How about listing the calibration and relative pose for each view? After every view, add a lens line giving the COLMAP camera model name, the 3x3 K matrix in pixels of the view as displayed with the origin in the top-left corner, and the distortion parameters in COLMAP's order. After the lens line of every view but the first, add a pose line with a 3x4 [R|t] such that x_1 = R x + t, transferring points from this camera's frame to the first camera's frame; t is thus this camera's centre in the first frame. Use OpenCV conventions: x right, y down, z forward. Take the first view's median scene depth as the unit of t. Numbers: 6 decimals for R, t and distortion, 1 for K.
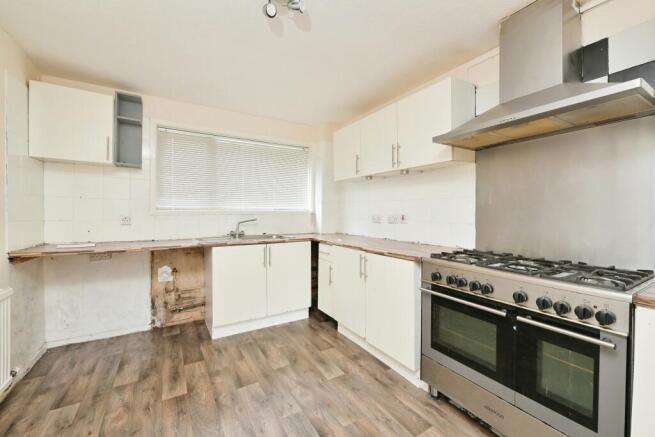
lens RADIAL K [[268.5, 0, 326.6], [0, 268.5, 216.7], [0, 0, 1]] dist [-0.000281, -0.000200]
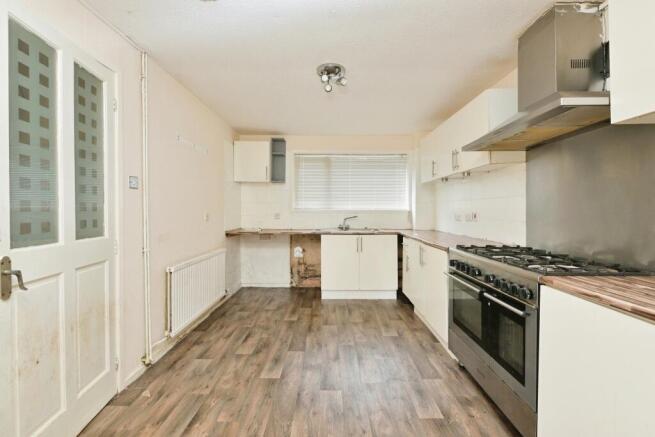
lens RADIAL K [[268.5, 0, 326.6], [0, 268.5, 216.7], [0, 0, 1]] dist [-0.000281, -0.000200]
pose [[0.853805, 0.010549, -0.520486, 0.358812], [-0.008322, 0.999943, 0.006615, 0.005372], [0.520526, -0.001316, 0.853845, -0.227920]]
